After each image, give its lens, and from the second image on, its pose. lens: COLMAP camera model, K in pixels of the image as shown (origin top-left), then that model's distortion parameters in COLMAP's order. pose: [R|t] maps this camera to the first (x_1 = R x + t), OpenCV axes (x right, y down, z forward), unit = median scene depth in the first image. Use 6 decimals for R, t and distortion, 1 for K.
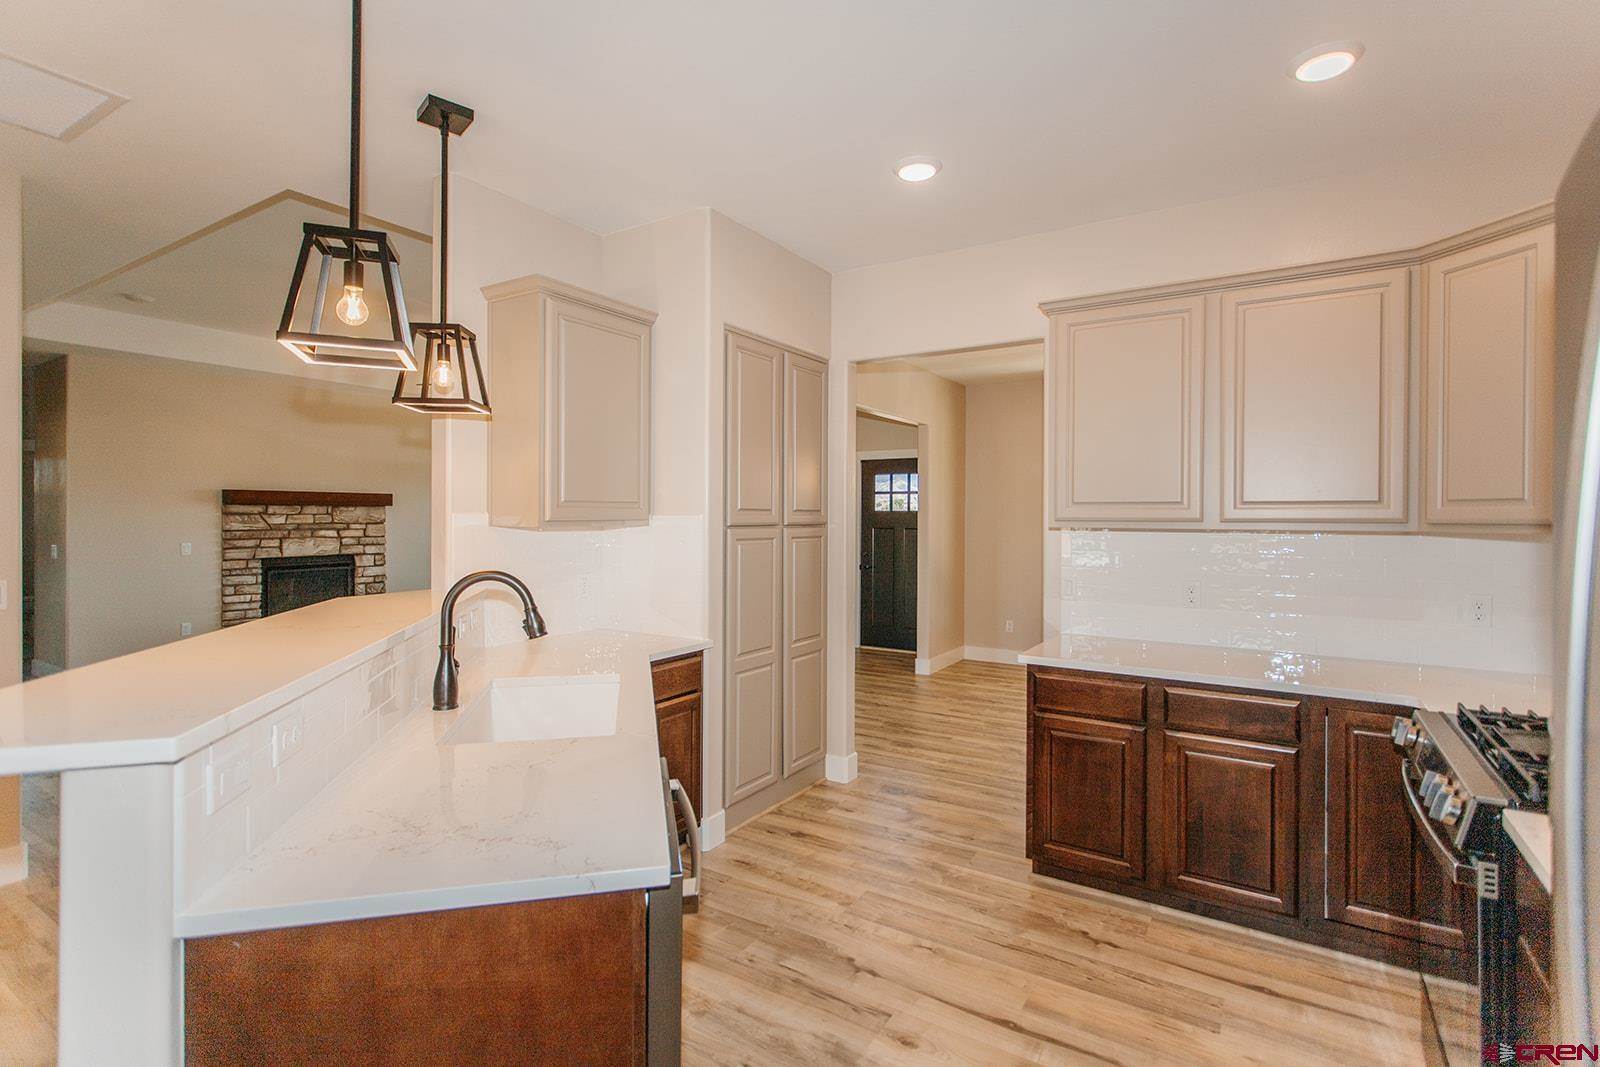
lens RADIAL K [[751.4, 0, 814.5], [0, 751.4, 525.6], [0, 0, 1]] dist [0.001973, 0.001252]
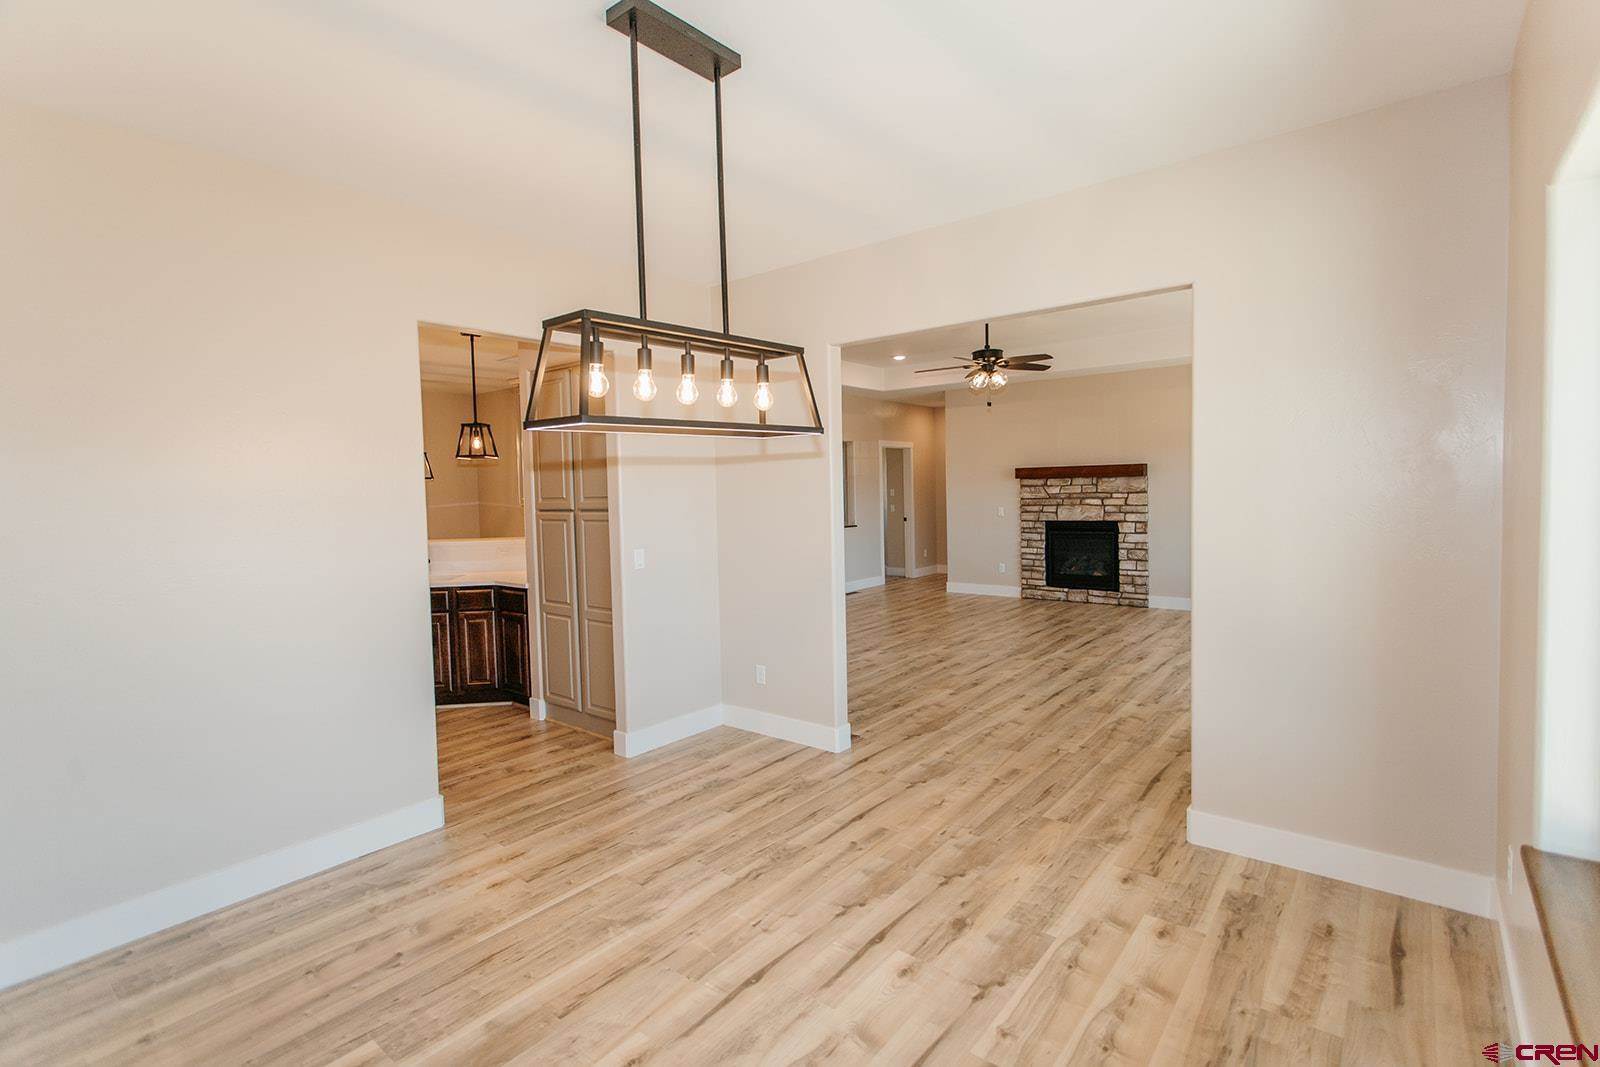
lens RADIAL K [[751.4, 0, 813.2], [0, 751.4, 525.8], [0, 0, 1]] dist [0.001973, 0.001252]
pose [[-0.116828, 0.051642, -0.991809, 0.560155], [0.010872, 0.998654, 0.050717, -0.016159], [0.993093, -0.004857, -0.117232, 0.750669]]
